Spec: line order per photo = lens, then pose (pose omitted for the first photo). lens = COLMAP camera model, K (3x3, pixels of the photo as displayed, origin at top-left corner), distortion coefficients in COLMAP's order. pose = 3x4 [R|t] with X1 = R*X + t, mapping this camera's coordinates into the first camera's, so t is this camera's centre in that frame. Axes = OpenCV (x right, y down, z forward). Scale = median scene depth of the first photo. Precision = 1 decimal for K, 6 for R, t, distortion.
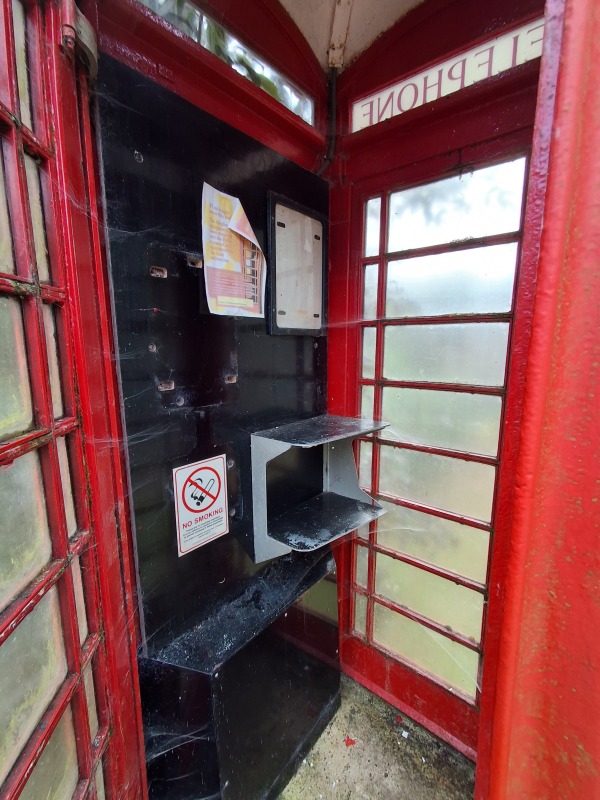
lens RADIAL K [[366.2, 0, 298.6], [0, 366.2, 403.8], [0, 0, 1]] dist [0.002888, 0.000129]
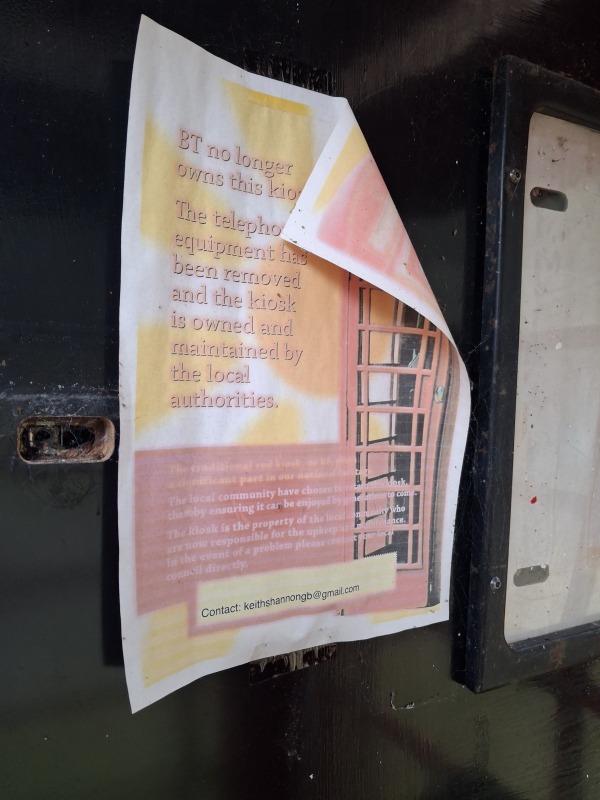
lens RADIAL K [[631.6, 0, 298.0], [0, 631.6, 398.5], [0, 0, 1]] dist [0.012784, -0.043494]
pose [[0.941459, 0.043384, -0.334323, -0.062358], [-0.085312, 0.990066, -0.111762, -0.338276], [0.326154, 0.133741, 0.935808, 0.655112]]
